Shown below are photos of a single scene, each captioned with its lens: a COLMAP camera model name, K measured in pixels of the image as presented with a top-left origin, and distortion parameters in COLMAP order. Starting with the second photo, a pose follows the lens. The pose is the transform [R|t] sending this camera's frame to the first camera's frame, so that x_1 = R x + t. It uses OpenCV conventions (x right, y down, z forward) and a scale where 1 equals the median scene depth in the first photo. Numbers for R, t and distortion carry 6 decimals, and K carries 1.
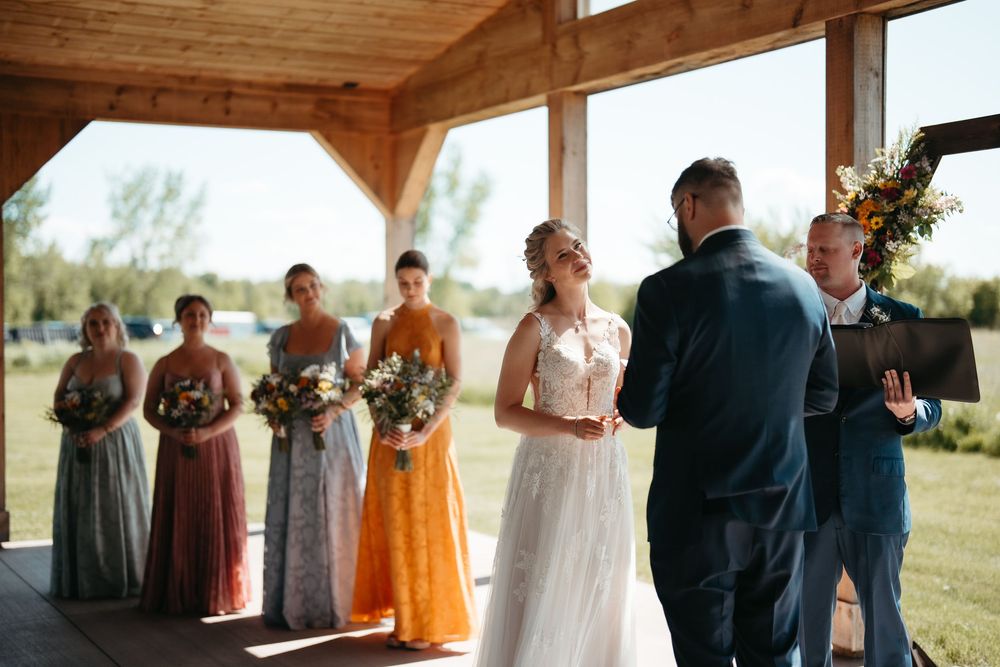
lens RADIAL K [[1412.8, 0, 502.0], [0, 1412.8, 334.5], [0, 0, 1]] dist [0.021728, 0.000000]
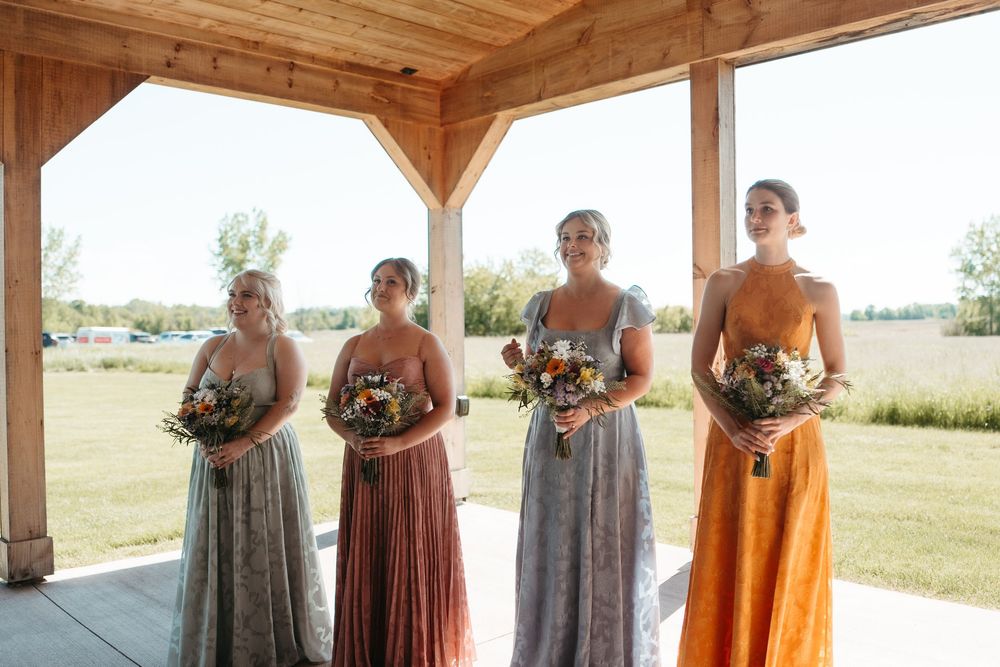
lens RADIAL K [[861.0, 0, 541.6], [0, 861.0, 331.2], [0, 0, 1]] dist [-0.036179, -0.051954]
pose [[0.954825, -0.010050, 0.296999, -0.247811], [0.013529, 0.999862, -0.009661, 0.015050], [-0.296861, 0.013243, 0.954829, 0.503224]]
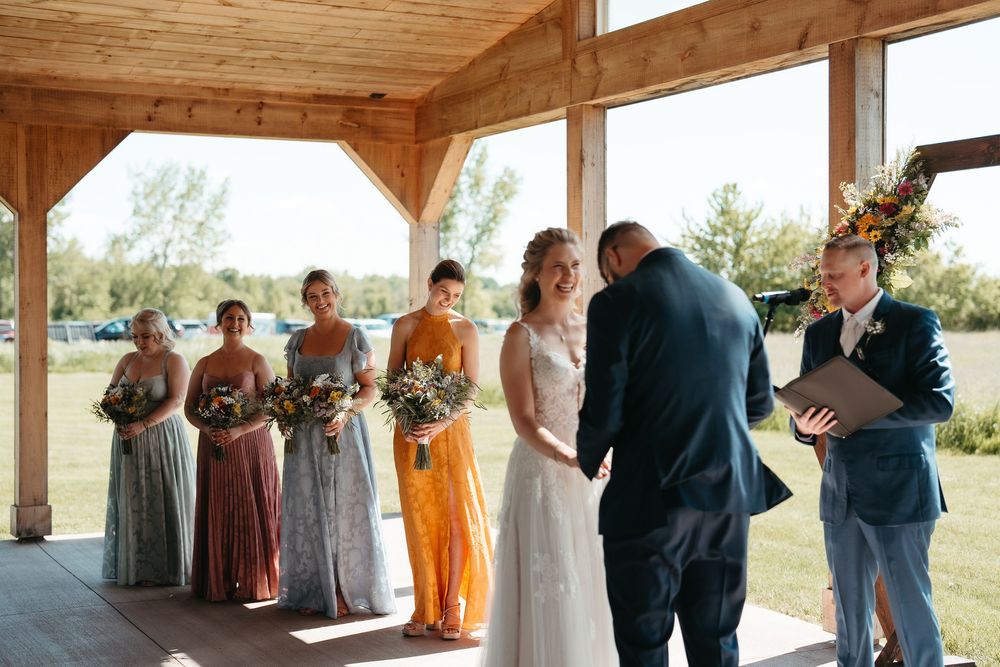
lens RADIAL K [[1412.8, 0, 494.9], [0, 1412.8, 325.6], [0, 0, 1]] dist [0.021728, 0.000000]
pose [[0.999794, 0.002943, -0.020063, 0.000309], [-0.003066, 0.999977, -0.006072, -0.002736], [0.020045, 0.006132, 0.999780, -0.042916]]
